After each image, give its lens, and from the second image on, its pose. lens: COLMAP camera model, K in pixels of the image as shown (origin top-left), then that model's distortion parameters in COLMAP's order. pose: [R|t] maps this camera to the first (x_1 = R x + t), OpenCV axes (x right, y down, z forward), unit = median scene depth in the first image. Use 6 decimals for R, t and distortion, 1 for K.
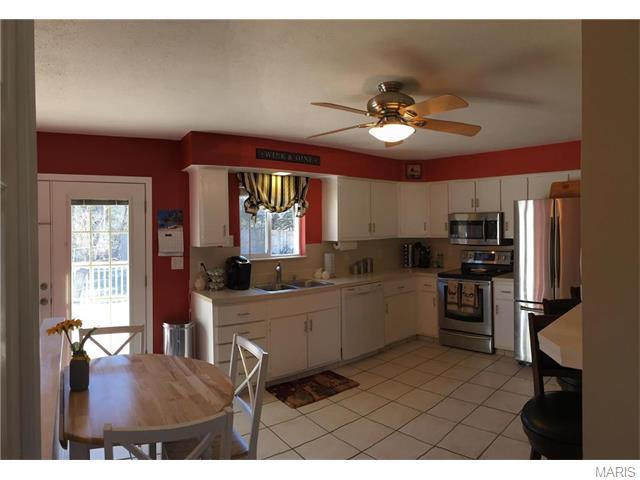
lens RADIAL K [[549.3, 0, 320.0], [0, 549.3, 240.0], [0, 0, 1]] dist [0.020064, -0.001497]
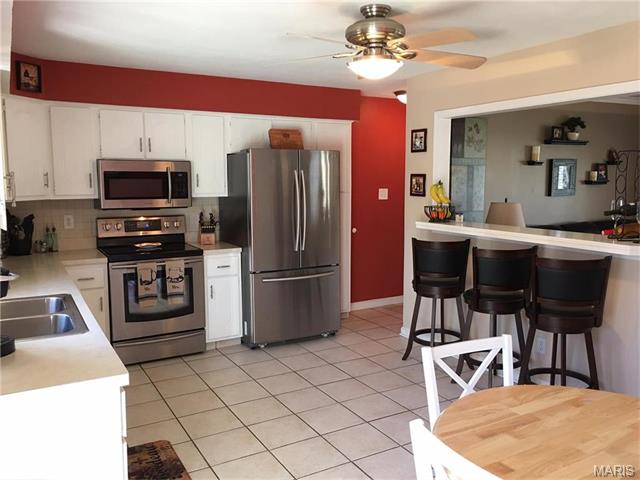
lens RADIAL K [[549.3, 0, 320.0], [0, 549.3, 240.0], [0, 0, 1]] dist [0.020064, -0.001497]
pose [[0.161809, -0.104524, 0.981271, -0.373592], [0.022310, 0.994508, 0.102255, -0.016368], [-0.986570, 0.005346, 0.163252, 0.702185]]
